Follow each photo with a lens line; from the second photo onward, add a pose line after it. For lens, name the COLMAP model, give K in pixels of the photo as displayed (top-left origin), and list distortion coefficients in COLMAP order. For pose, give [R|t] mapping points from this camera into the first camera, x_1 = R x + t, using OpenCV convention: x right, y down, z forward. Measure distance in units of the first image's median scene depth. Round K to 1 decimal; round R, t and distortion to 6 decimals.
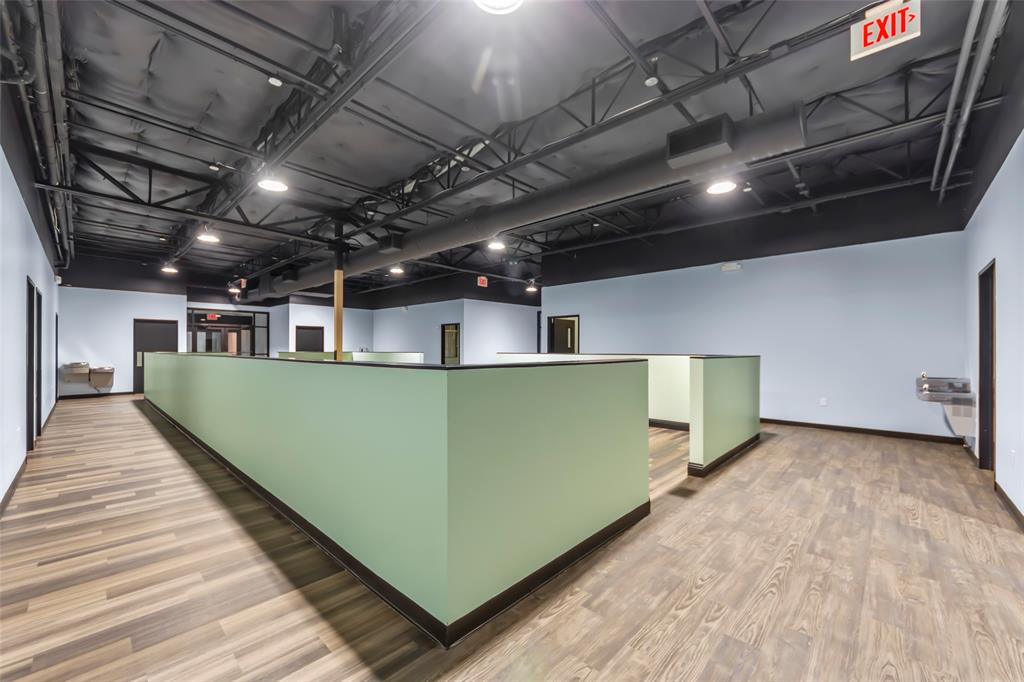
lens RADIAL K [[410.5, 0, 515.7], [0, 410.5, 343.8], [0, 0, 1]] dist [0.009237, 0.000005]
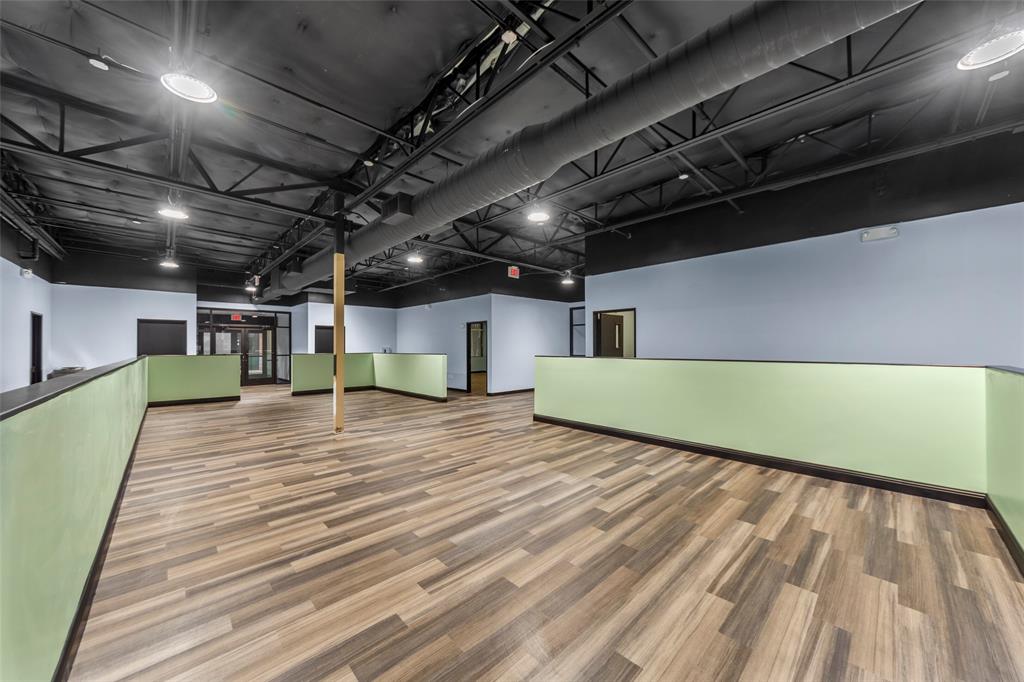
lens RADIAL K [[366.2, 0, 511.4], [0, 366.2, 345.1], [0, 0, 1]] dist [0.001307, 0.001214]
pose [[0.998338, -0.005365, -0.057381, -0.041866], [0.005926, 0.999936, 0.009617, -0.005607], [0.057326, -0.009941, 0.998306, 0.225742]]
